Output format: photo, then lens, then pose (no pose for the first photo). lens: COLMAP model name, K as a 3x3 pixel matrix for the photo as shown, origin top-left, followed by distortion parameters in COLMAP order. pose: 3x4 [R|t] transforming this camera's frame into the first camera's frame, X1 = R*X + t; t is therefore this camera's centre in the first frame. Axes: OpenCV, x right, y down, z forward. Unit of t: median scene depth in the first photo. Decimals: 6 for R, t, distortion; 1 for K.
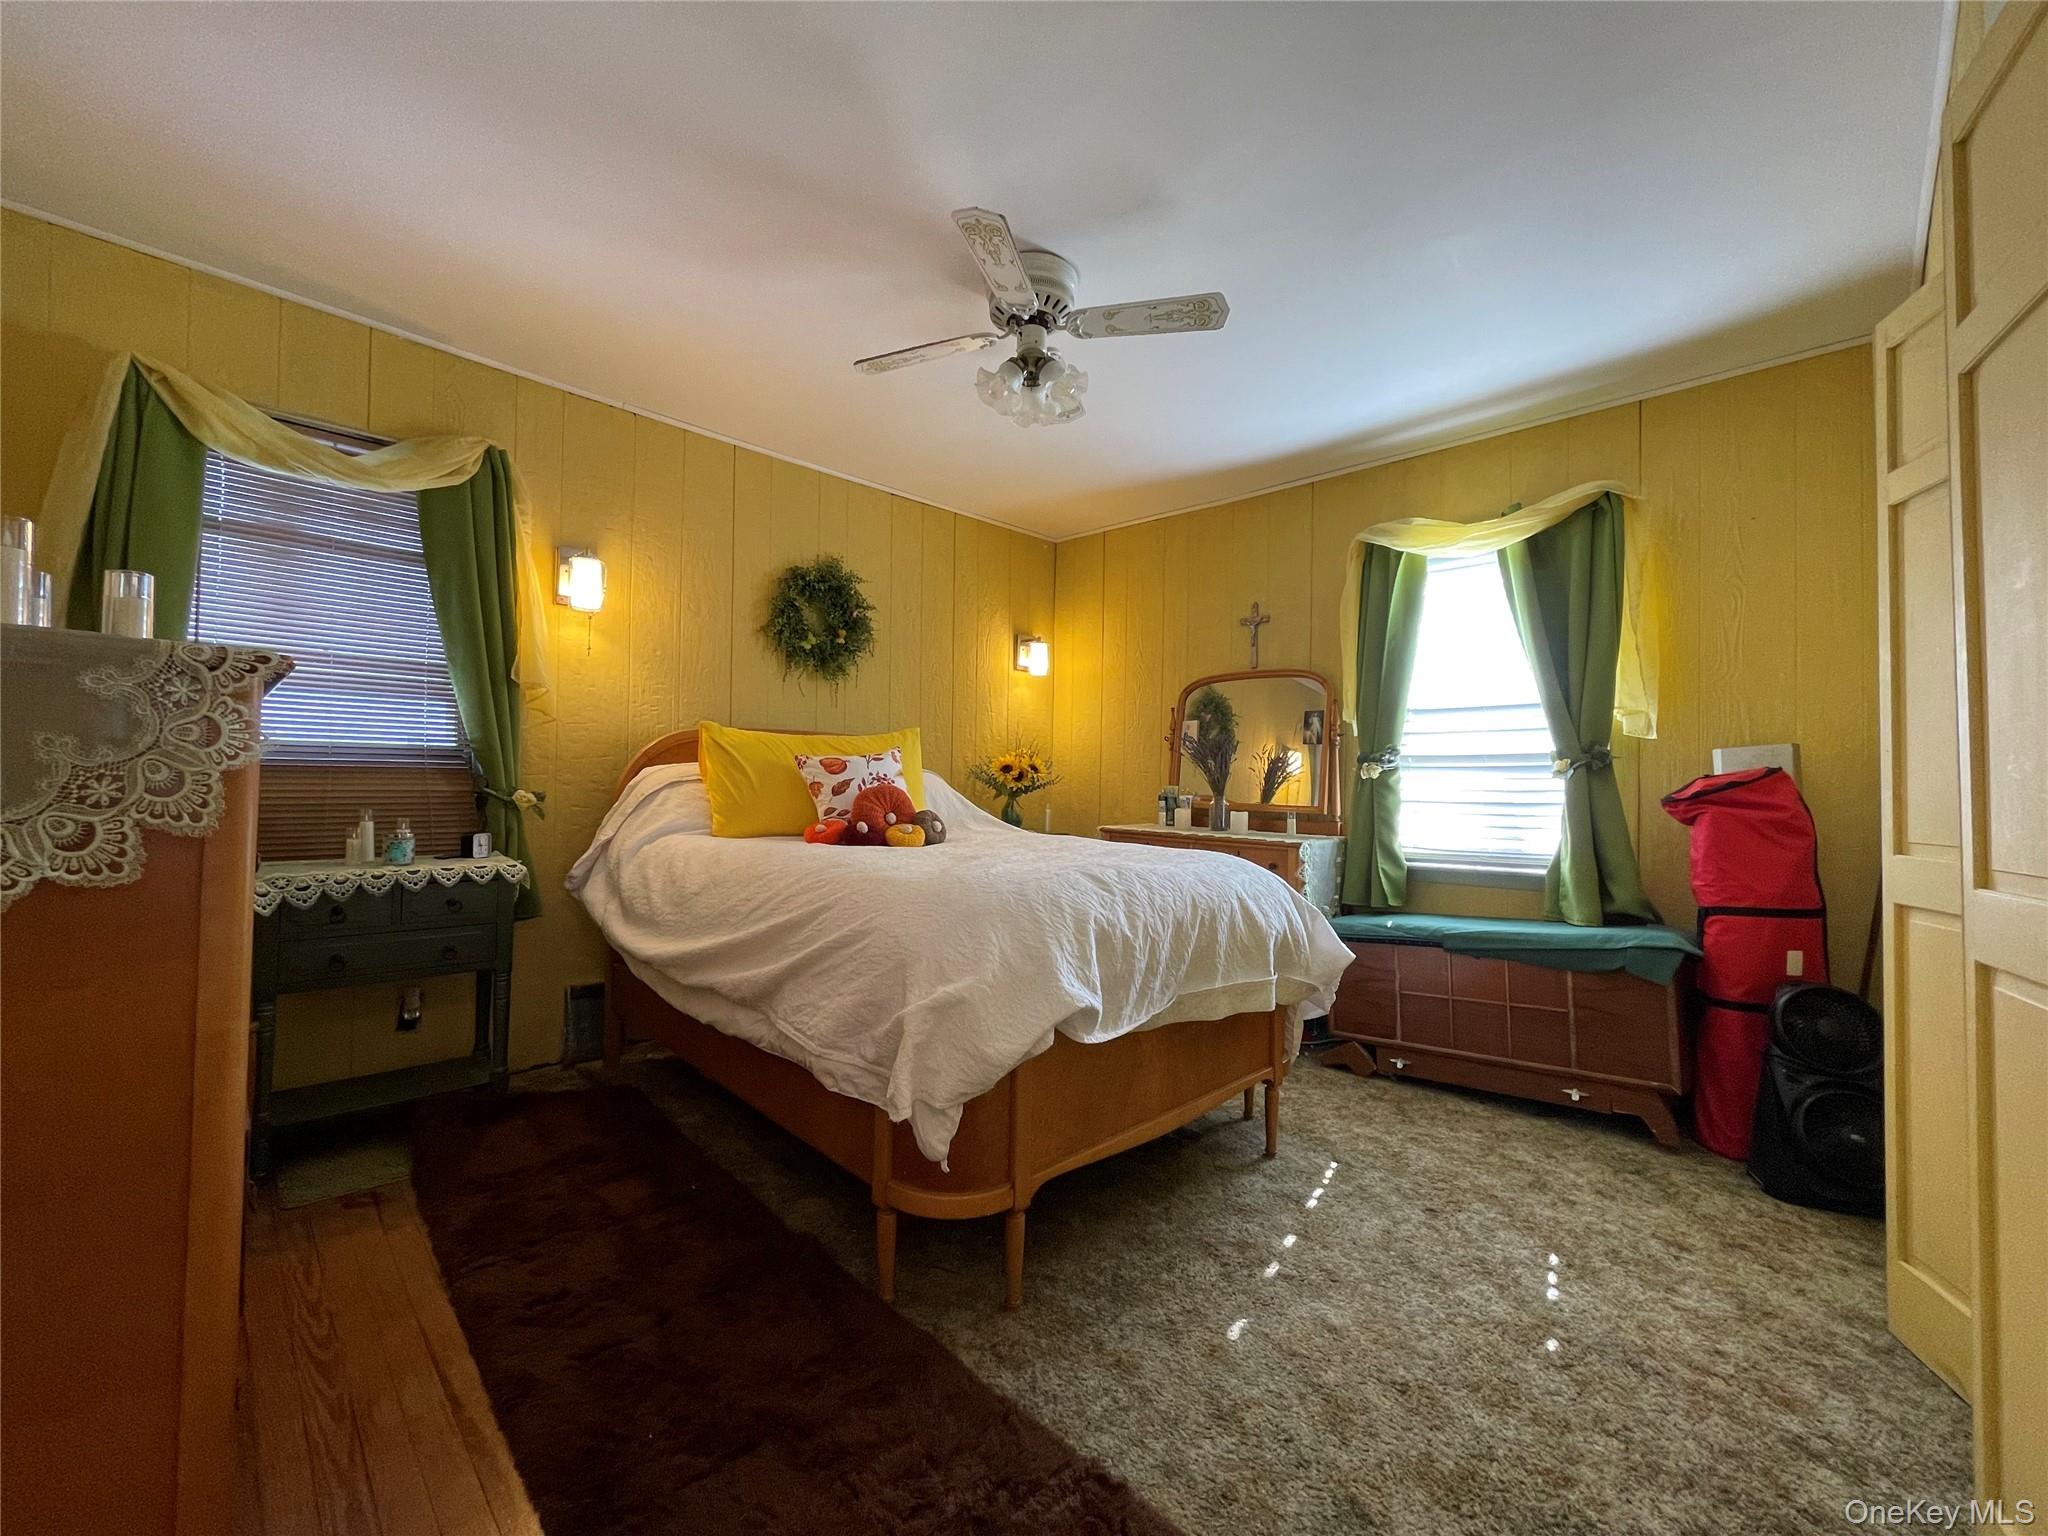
lens RADIAL K [[823.8, 0, 1021.1], [0, 823.8, 764.0], [0, 0, 1]] dist [-0.001507, -0.001215]
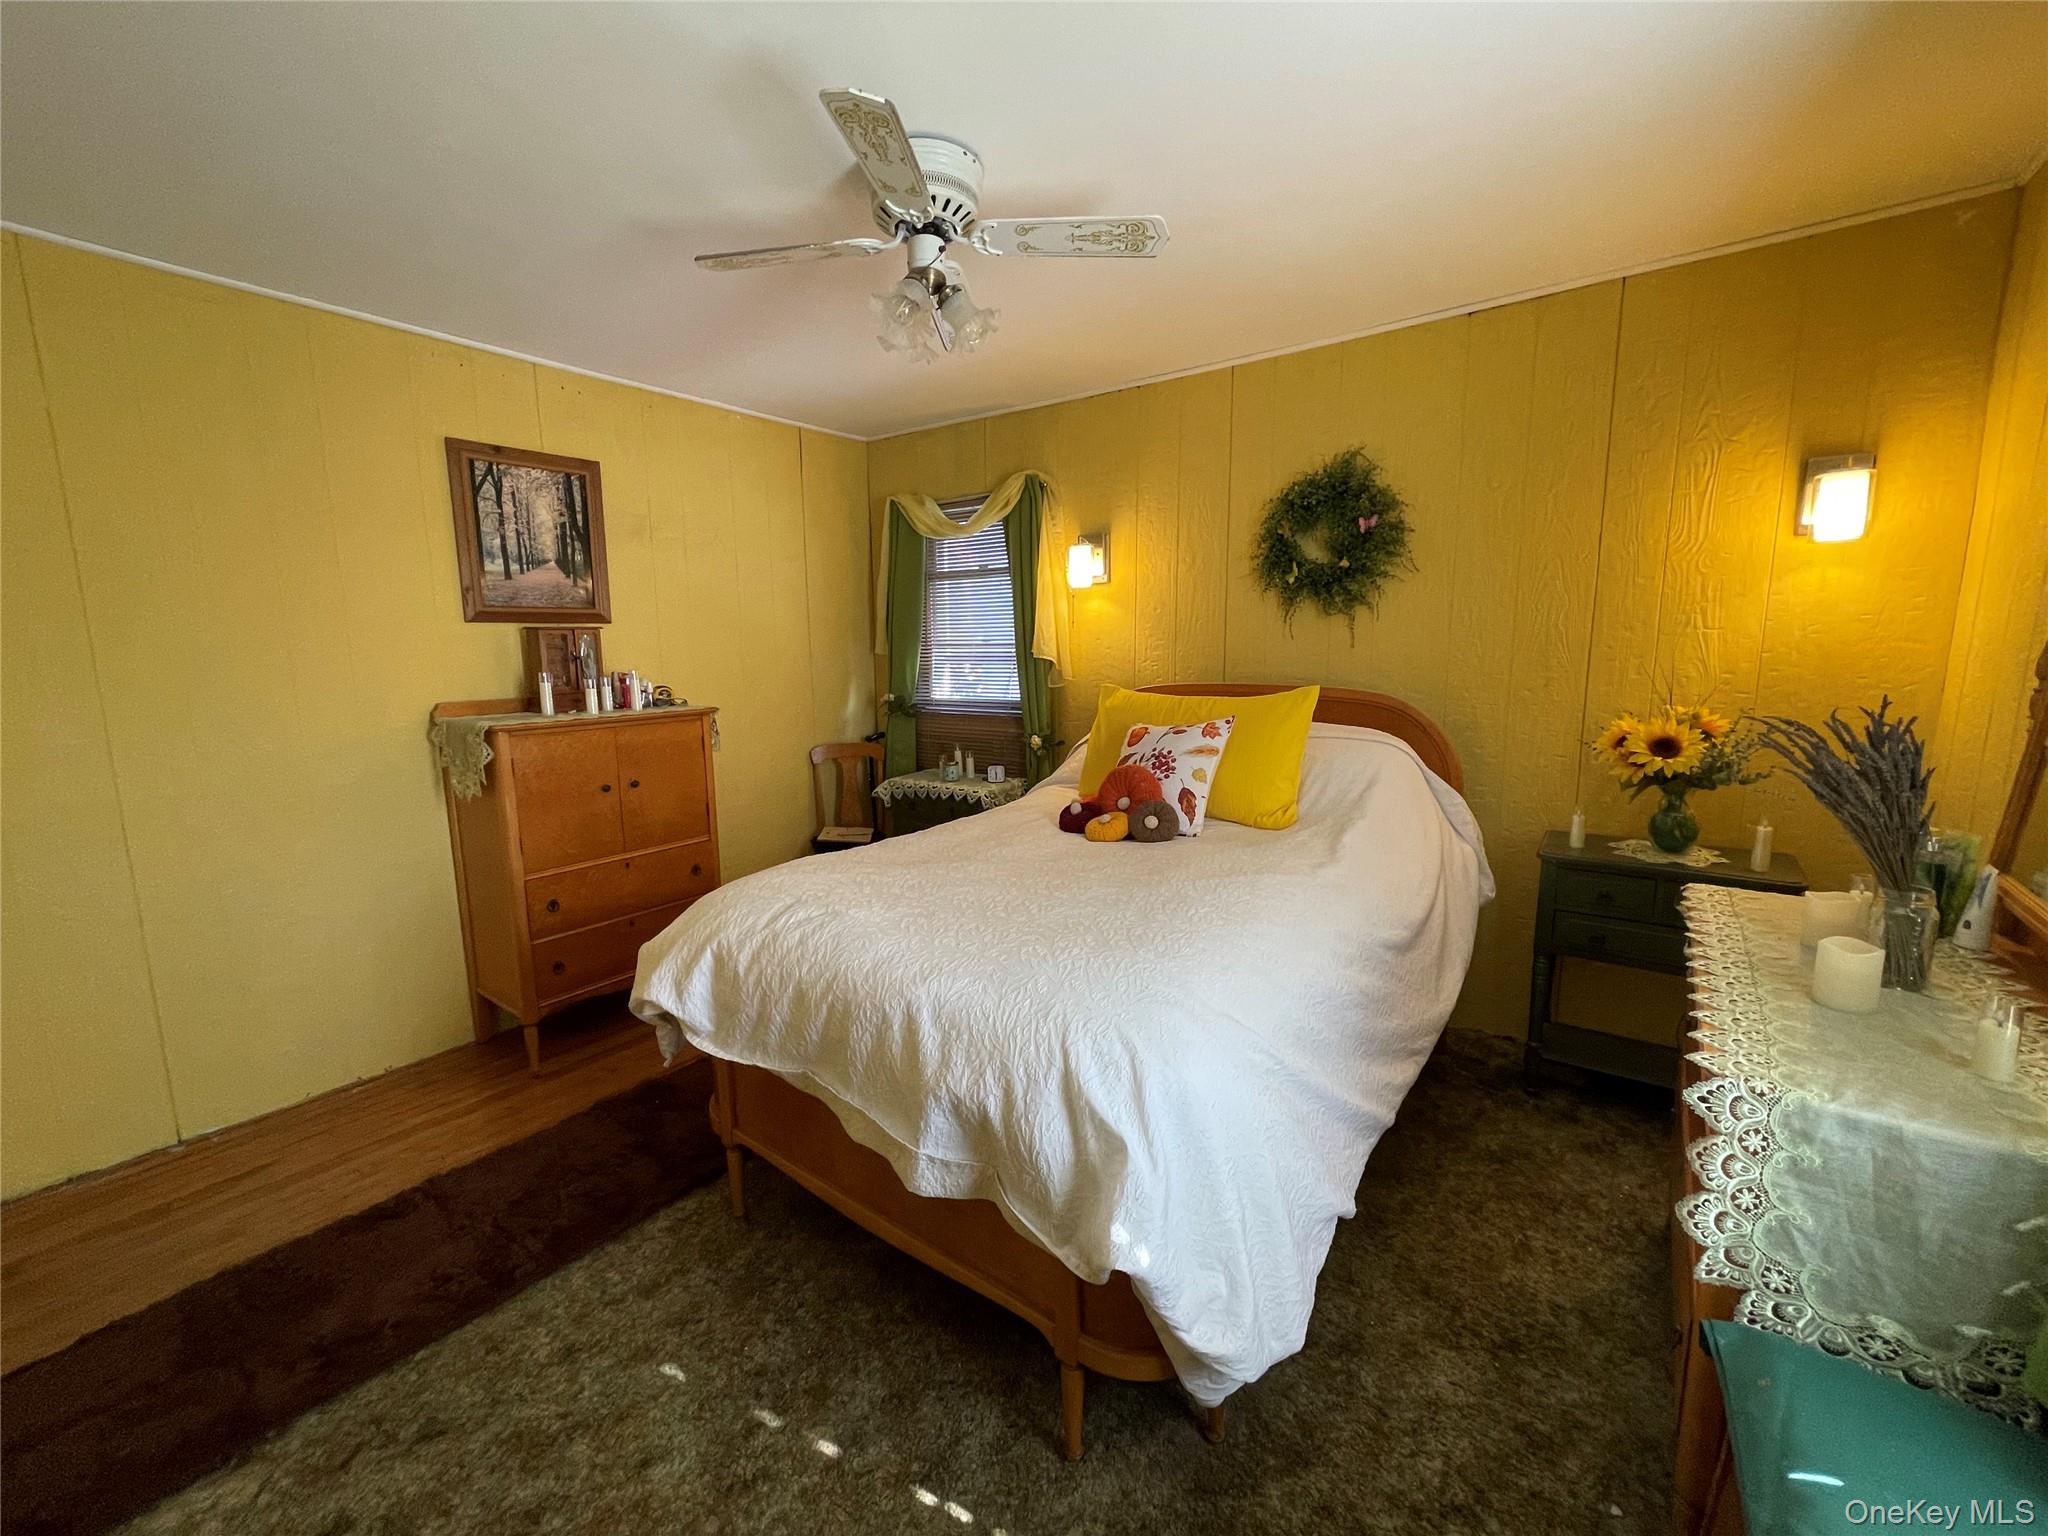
lens RADIAL K [[823.8, 0, 1023.1], [0, 823.8, 771.5], [0, 0, 1]] dist [-0.001507, -0.001215]
pose [[0.140039, 0.133379, -0.981121, 0.959921], [0.037781, 0.989444, 0.139903, -0.134565], [0.989425, -0.056659, 0.133522, 1.051788]]
